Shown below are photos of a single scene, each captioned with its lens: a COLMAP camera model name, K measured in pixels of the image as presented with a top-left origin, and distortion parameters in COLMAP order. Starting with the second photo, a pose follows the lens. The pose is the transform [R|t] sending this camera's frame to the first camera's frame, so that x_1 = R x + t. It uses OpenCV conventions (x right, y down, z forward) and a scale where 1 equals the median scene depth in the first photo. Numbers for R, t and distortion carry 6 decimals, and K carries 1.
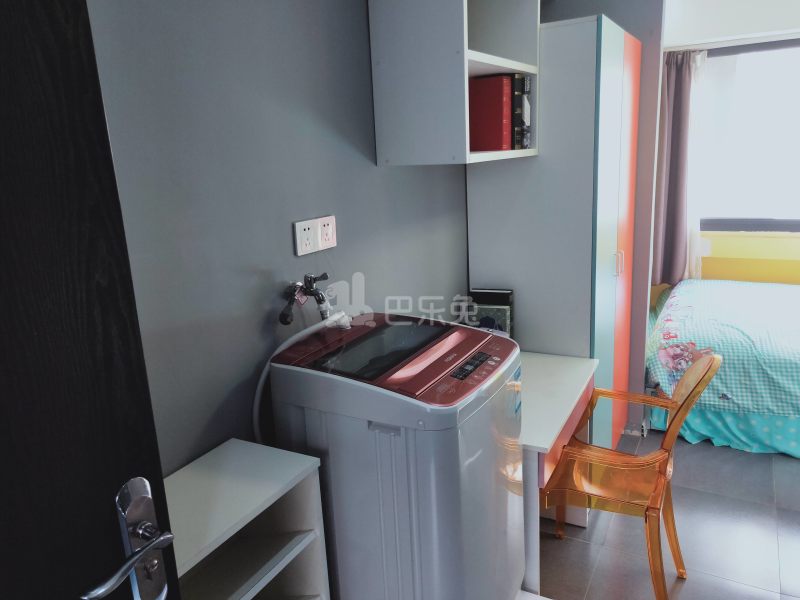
lens RADIAL K [[616.8, 0, 395.3], [0, 616.8, 297.3], [0, 0, 1]] dist [0.028930, -0.000711]
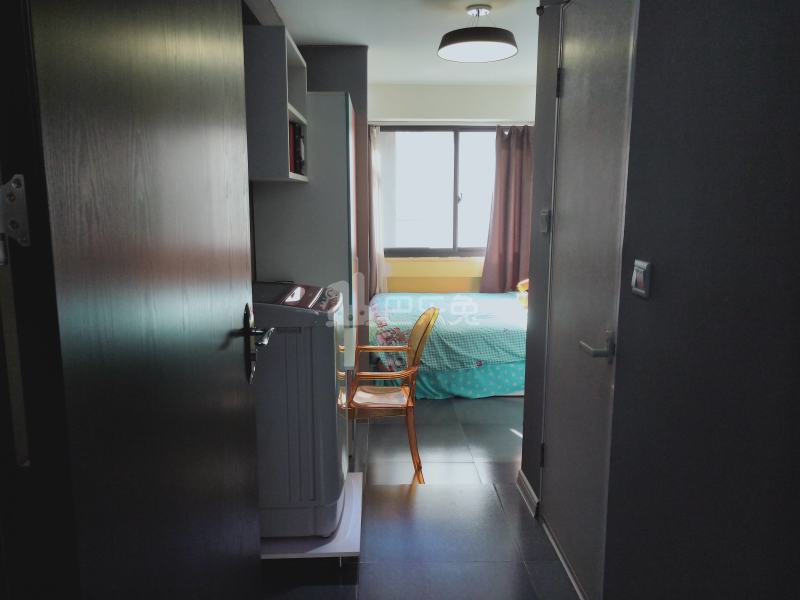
lens RADIAL K [[616.8, 0, 395.3], [0, 616.8, 297.3], [0, 0, 1]] dist [0.028930, -0.000711]
pose [[0.859121, -0.032054, 0.510768, -0.240957], [0.079805, 0.994218, -0.071840, 0.108147], [-0.505512, 0.102482, 0.856712, -0.200961]]
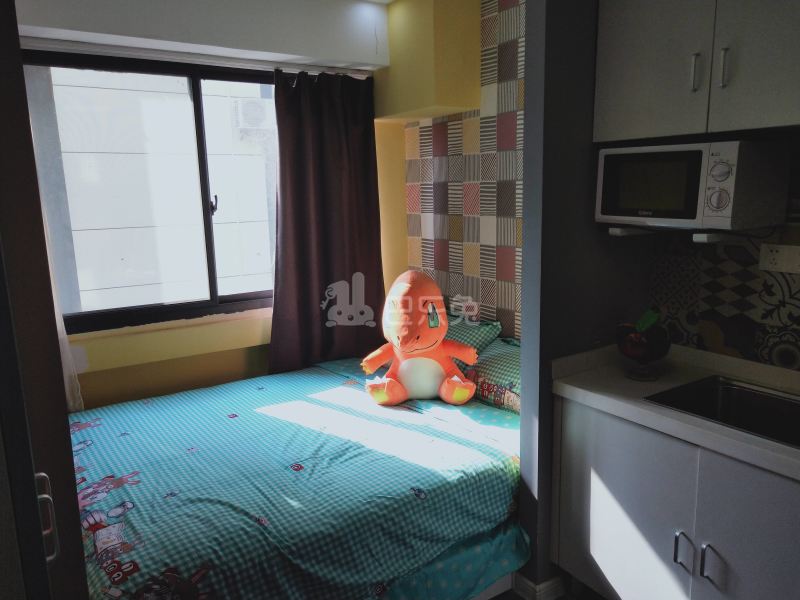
lens RADIAL K [[616.8, 0, 395.3], [0, 616.8, 297.3], [0, 0, 1]] dist [0.028930, -0.000711]
pose [[0.477572, -0.113105, 0.871282, 0.151118], [0.212607, 0.977083, 0.010304, -0.115176], [-0.852481, 0.180320, 0.490675, 0.572322]]
